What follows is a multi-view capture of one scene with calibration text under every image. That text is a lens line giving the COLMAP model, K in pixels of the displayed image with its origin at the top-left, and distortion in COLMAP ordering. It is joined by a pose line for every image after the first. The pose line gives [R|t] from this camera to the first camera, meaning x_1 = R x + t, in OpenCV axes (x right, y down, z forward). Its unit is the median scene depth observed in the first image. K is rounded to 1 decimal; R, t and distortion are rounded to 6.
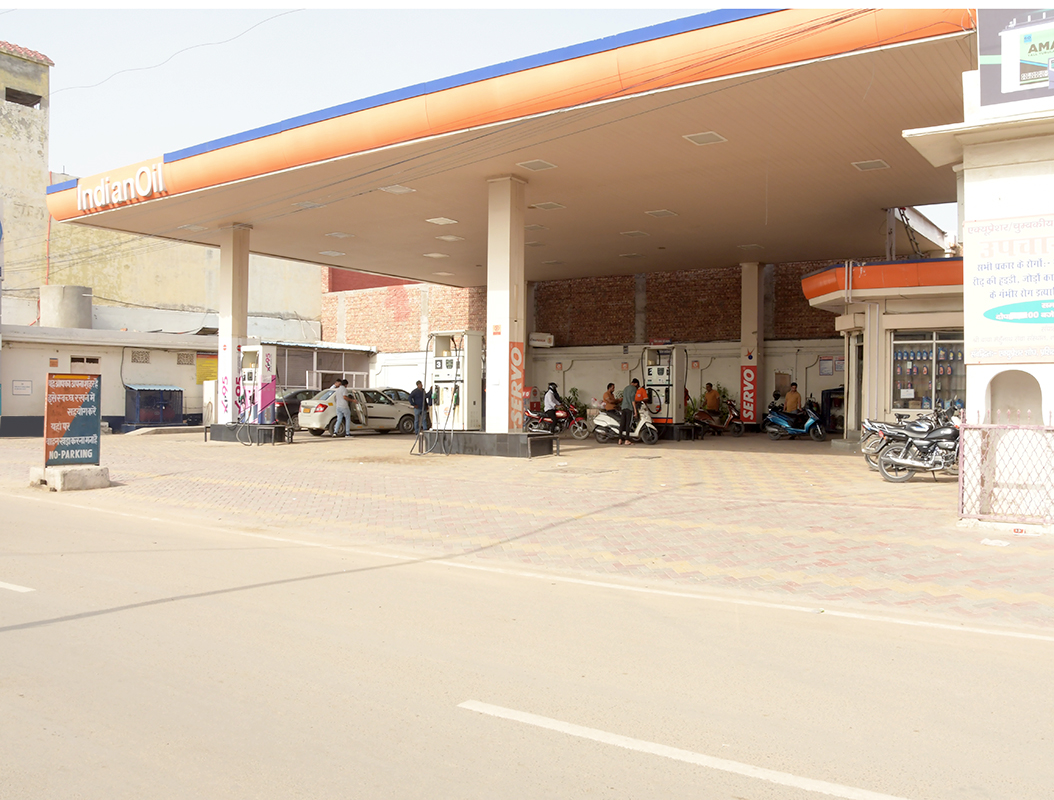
lens RADIAL K [[978.3, 0, 527.0], [0, 978.3, 400.0], [0, 0, 1]] dist [-0.116550, 0.005562]
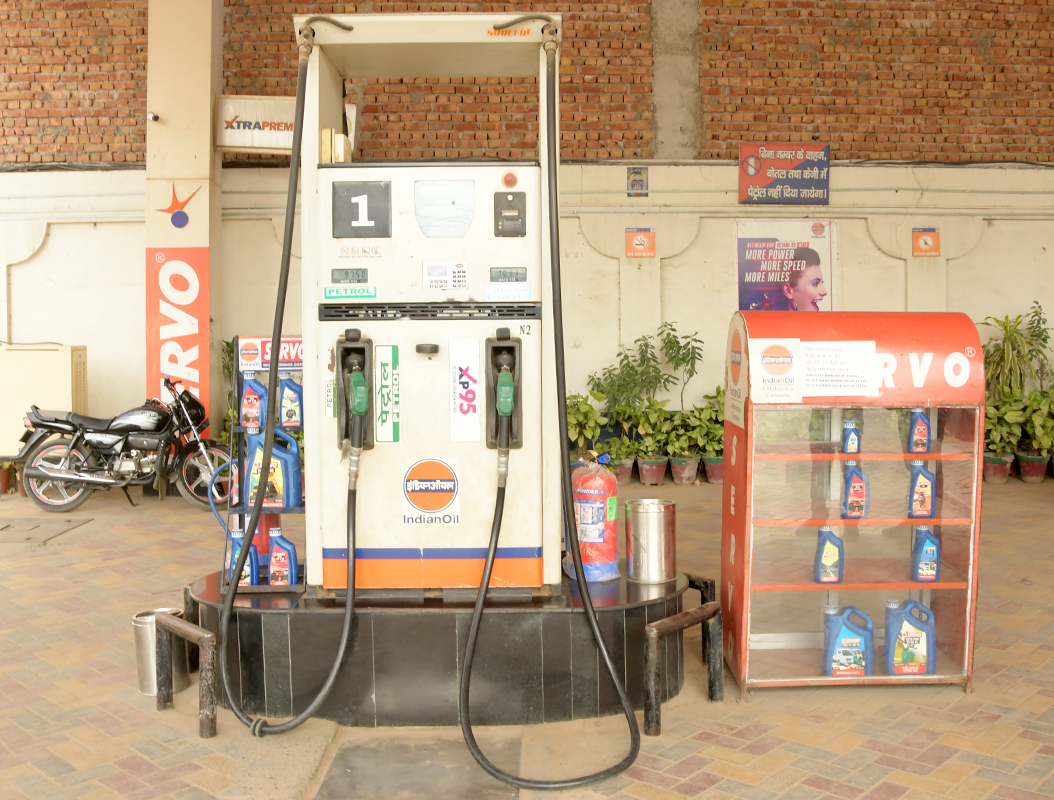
lens RADIAL K [[1116.6, 0, 551.4], [0, 1116.6, 378.6], [0, 0, 1]] dist [-0.117674, 0.023987]
pose [[0.775297, -0.032658, 0.630752, -0.114964], [0.013169, 0.999281, 0.035552, -0.009651], [-0.631460, -0.019256, 0.775170, 0.820262]]
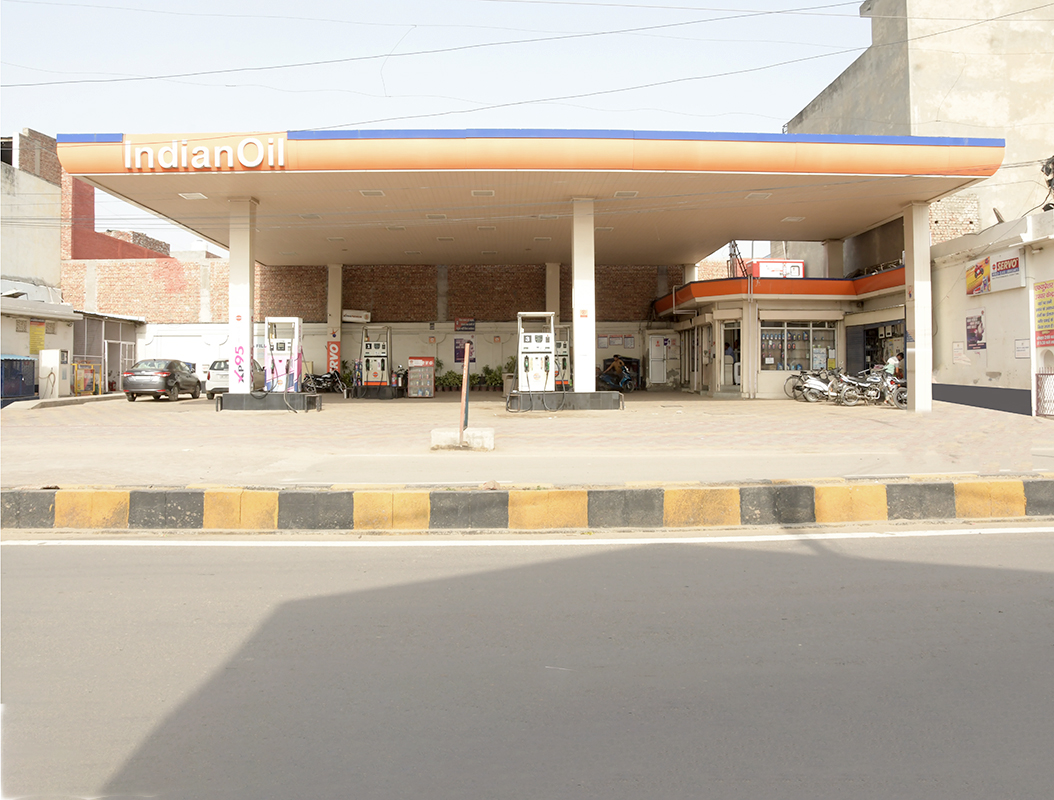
lens RADIAL K [[882.3, 0, 527.7], [0, 882.3, 336.0], [0, 0, 1]] dist [-0.151838, 0.002988]
pose [[0.781319, 0.014392, 0.623966, -0.511731], [0.009276, 0.999356, -0.034666, -0.000791], [-0.624063, 0.032873, 0.780682, 0.079484]]
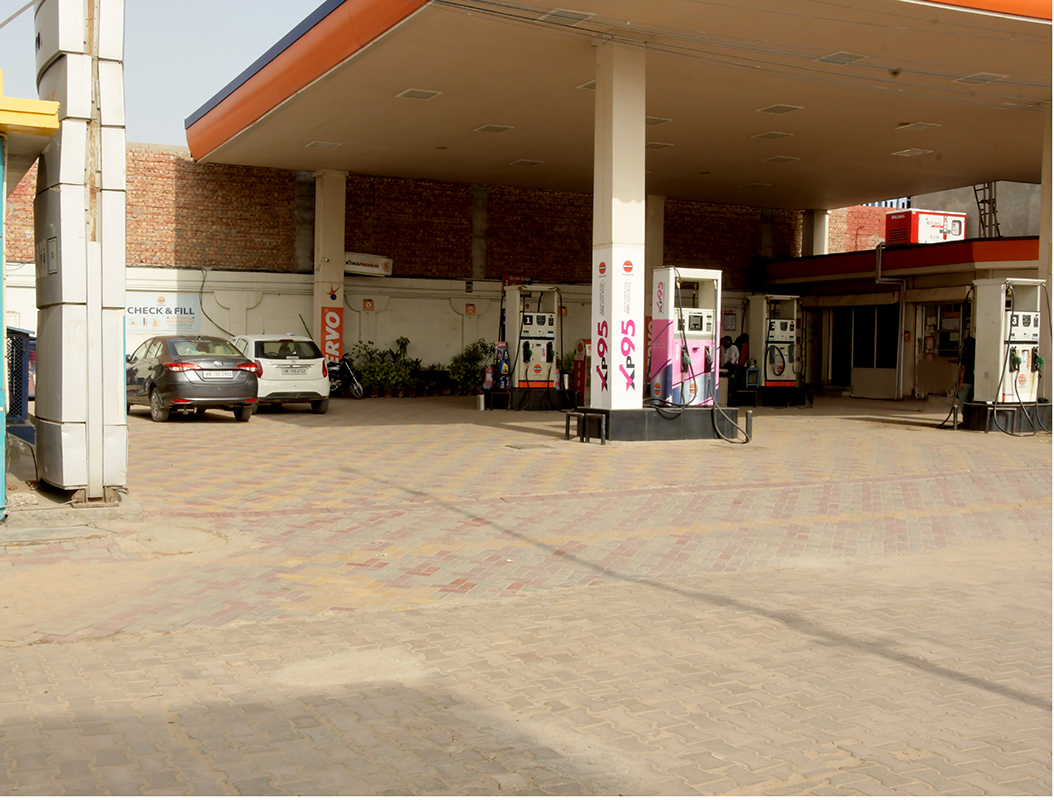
lens RADIAL K [[1242.8, 0, 455.7], [0, 1242.8, 399.2], [0, 0, 1]] dist [-0.015103, 0.004002]
pose [[0.461134, -0.033449, 0.886700, -0.768393], [-0.009058, 0.999060, 0.042398, -0.007241], [-0.887284, -0.027583, 0.460397, 0.609042]]
